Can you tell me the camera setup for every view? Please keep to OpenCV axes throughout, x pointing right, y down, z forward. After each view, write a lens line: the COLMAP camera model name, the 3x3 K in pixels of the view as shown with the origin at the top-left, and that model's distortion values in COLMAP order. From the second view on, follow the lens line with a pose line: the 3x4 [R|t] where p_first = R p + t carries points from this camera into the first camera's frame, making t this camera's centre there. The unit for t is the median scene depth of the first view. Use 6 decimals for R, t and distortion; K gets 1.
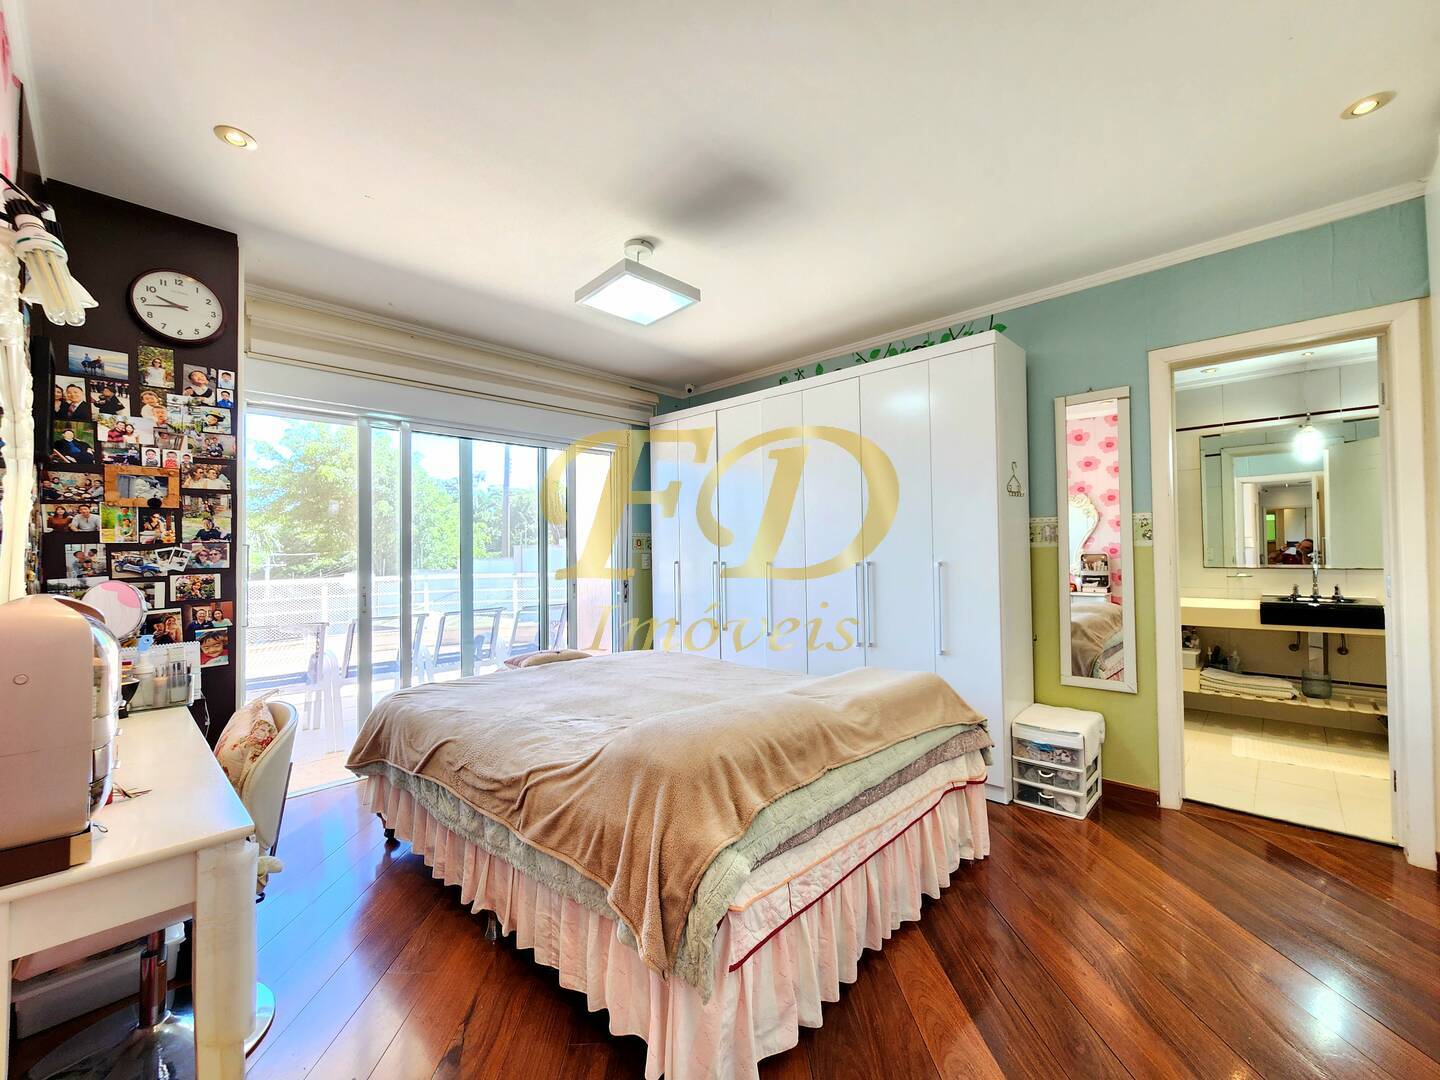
lens RADIAL K [[594.8, 0, 706.6], [0, 594.8, 539.1], [0, 0, 1]] dist [-0.003044, 0.001406]
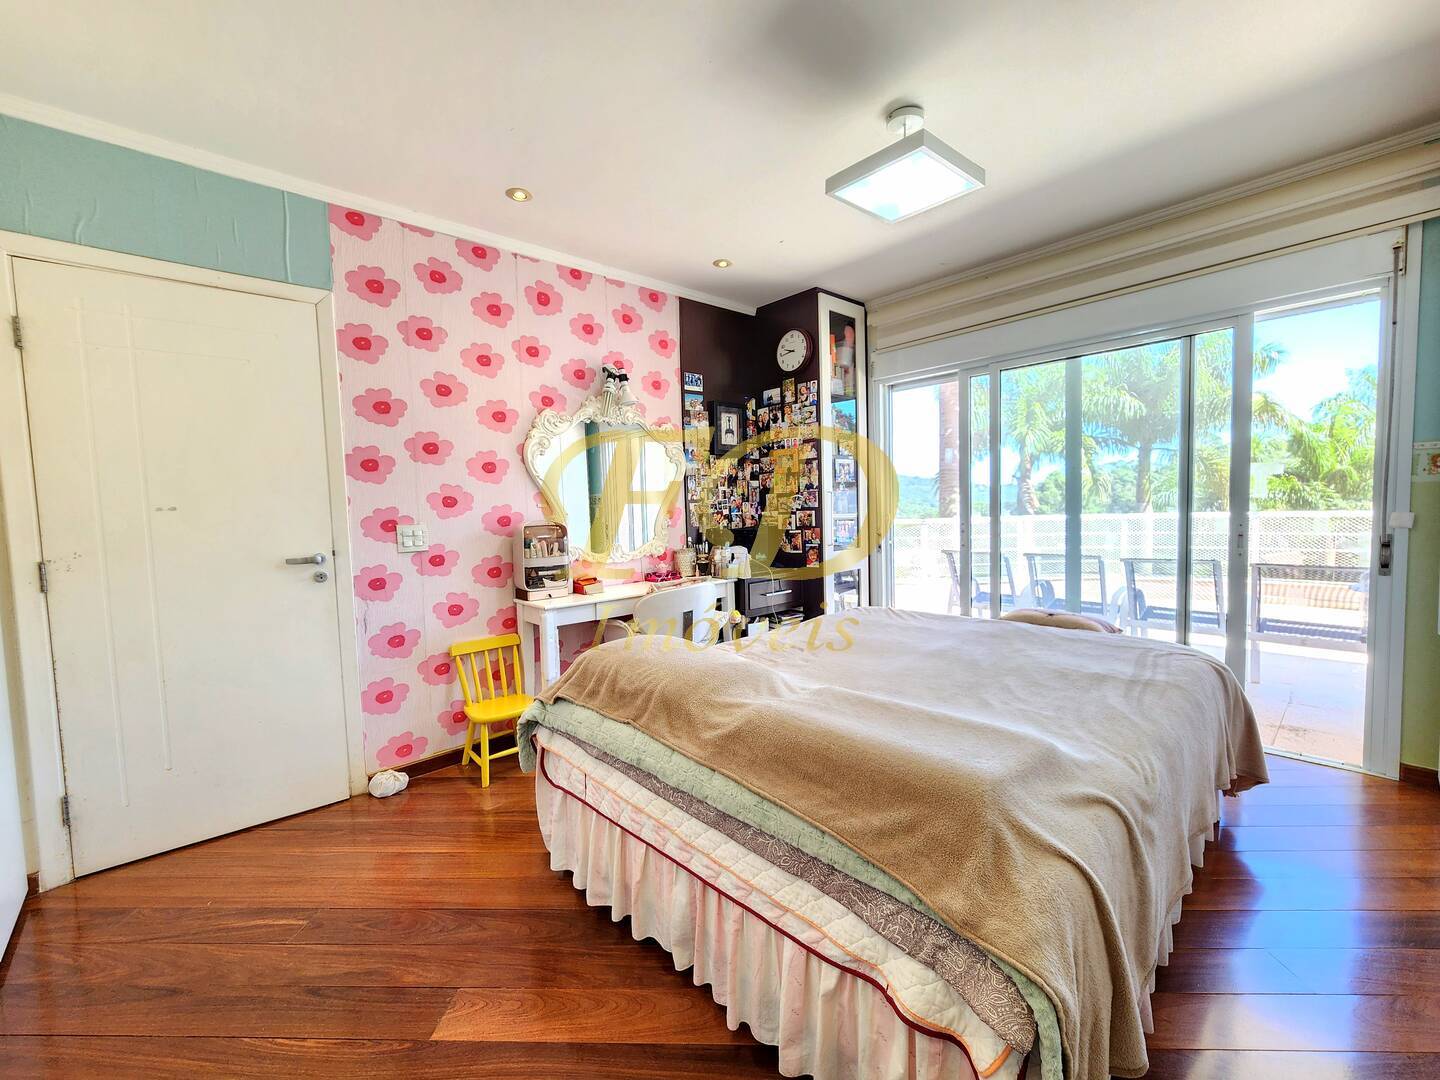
lens RADIAL K [[594.8, 0, 718.8], [0, 594.8, 539.8], [0, 0, 1]] dist [-0.003044, 0.001406]
pose [[-0.053368, 0.073776, -0.995846, 0.811277], [0.052905, 0.996075, 0.070958, 0.009122], [0.997172, -0.048899, -0.057062, 0.839903]]
